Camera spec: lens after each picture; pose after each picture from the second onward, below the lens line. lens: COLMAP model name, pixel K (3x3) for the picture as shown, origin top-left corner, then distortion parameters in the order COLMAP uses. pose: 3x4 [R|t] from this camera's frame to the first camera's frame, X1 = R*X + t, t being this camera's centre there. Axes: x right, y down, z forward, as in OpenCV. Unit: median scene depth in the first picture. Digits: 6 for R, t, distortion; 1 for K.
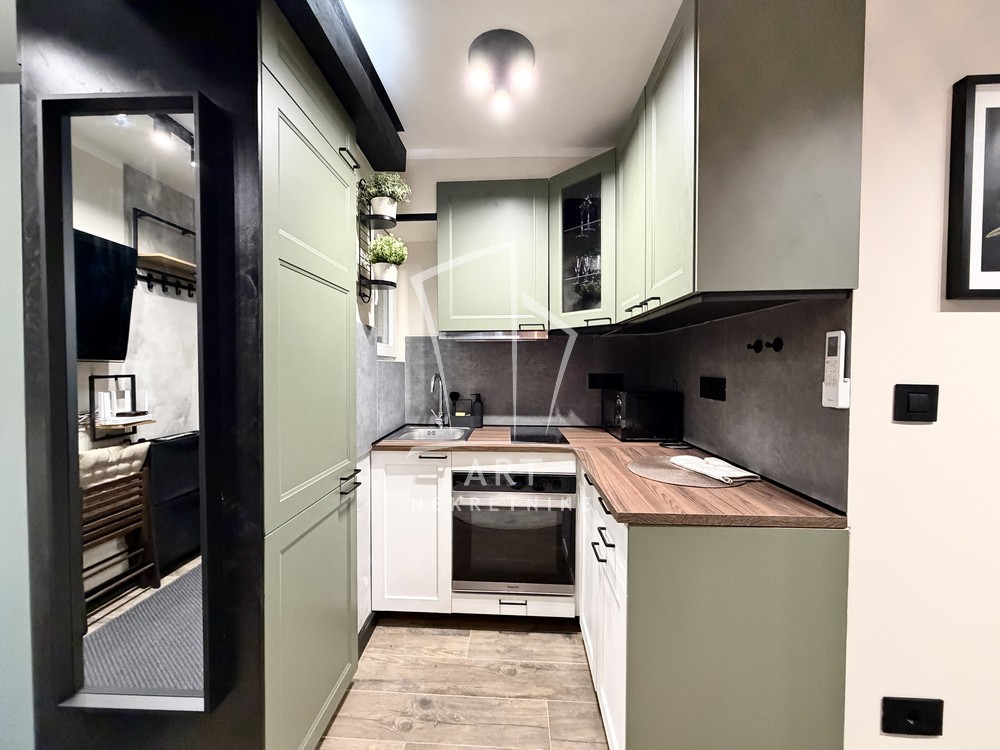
lens RADIAL K [[398.4, 0, 494.4], [0, 398.4, 376.6], [0, 0, 1]] dist [-0.001106, -0.000082]
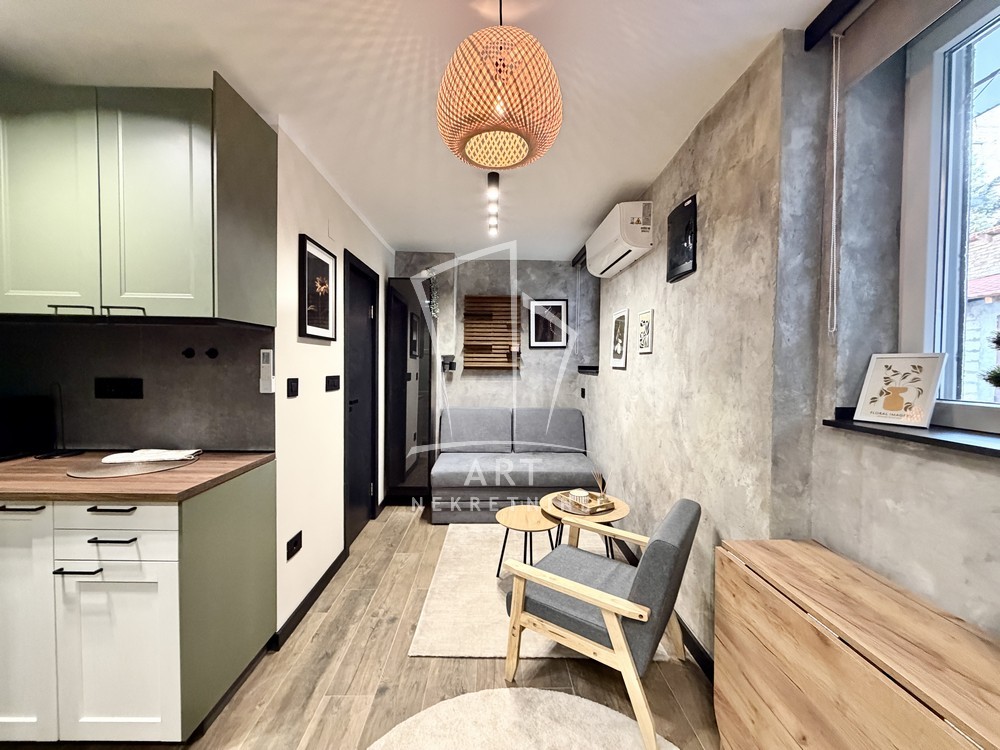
lens RADIAL K [[398.4, 0, 494.4], [0, 398.4, 376.6], [0, 0, 1]] dist [-0.001106, -0.000082]
pose [[-0.071301, -0.030939, 0.996975, -0.829928], [0.012423, 0.999414, 0.031903, -0.032769], [-0.997377, 0.014660, -0.070875, 0.110749]]
